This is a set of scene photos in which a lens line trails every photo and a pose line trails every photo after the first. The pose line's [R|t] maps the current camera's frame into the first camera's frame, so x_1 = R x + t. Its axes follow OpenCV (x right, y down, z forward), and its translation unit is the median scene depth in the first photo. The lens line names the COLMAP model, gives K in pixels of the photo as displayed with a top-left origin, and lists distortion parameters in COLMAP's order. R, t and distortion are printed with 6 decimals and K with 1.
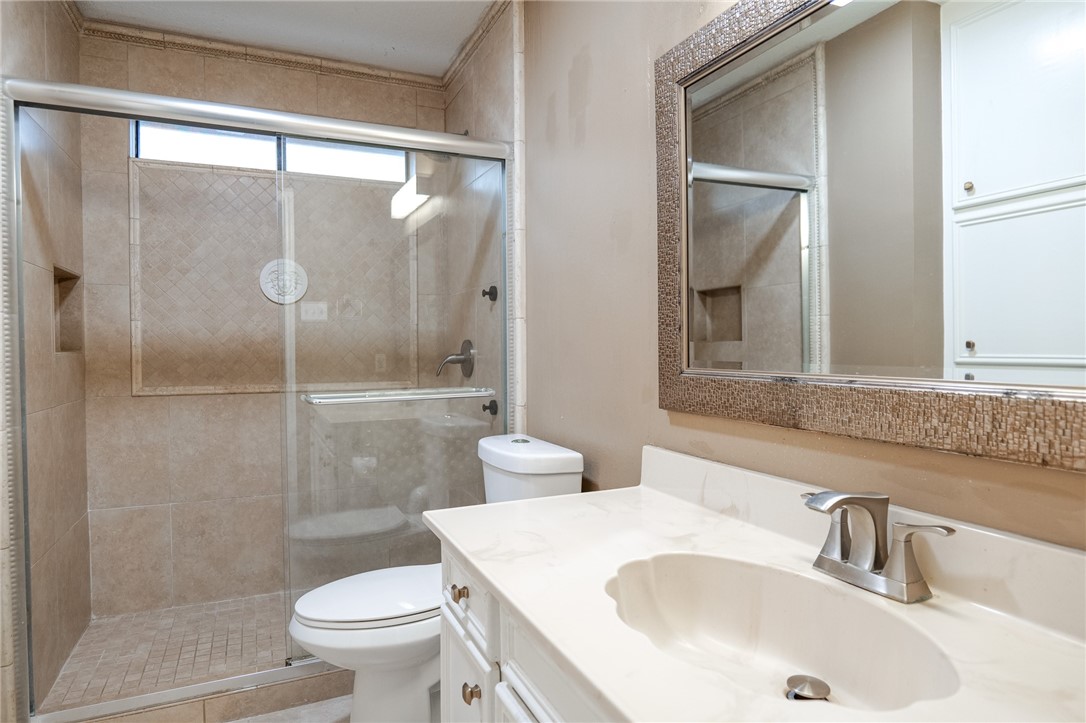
lens RADIAL K [[644.4, 0, 544.8], [0, 644.4, 354.3], [0, 0, 1]] dist [-0.015545, 0.006301]
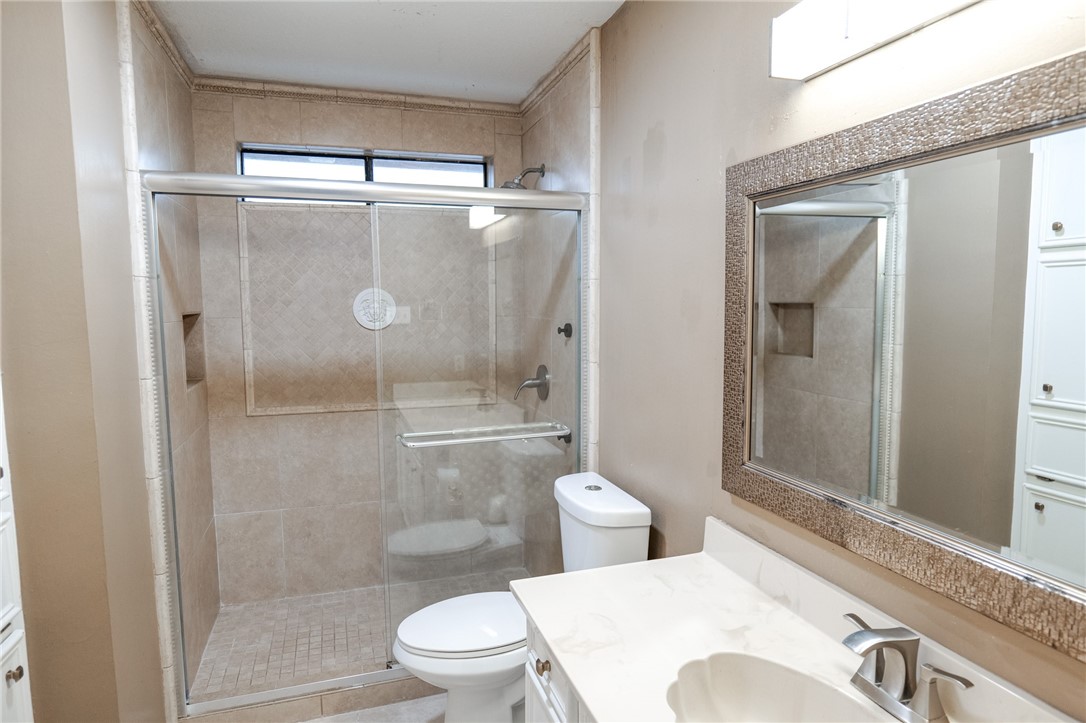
lens RADIAL K [[644.4, 0, 546.6], [0, 644.4, 363.1], [0, 0, 1]] dist [-0.015545, 0.006301]
pose [[0.994480, 0.013242, -0.104090, -0.004535], [-0.004782, 0.996694, 0.081100, -0.127110], [0.104820, -0.080155, 0.991256, -0.057887]]
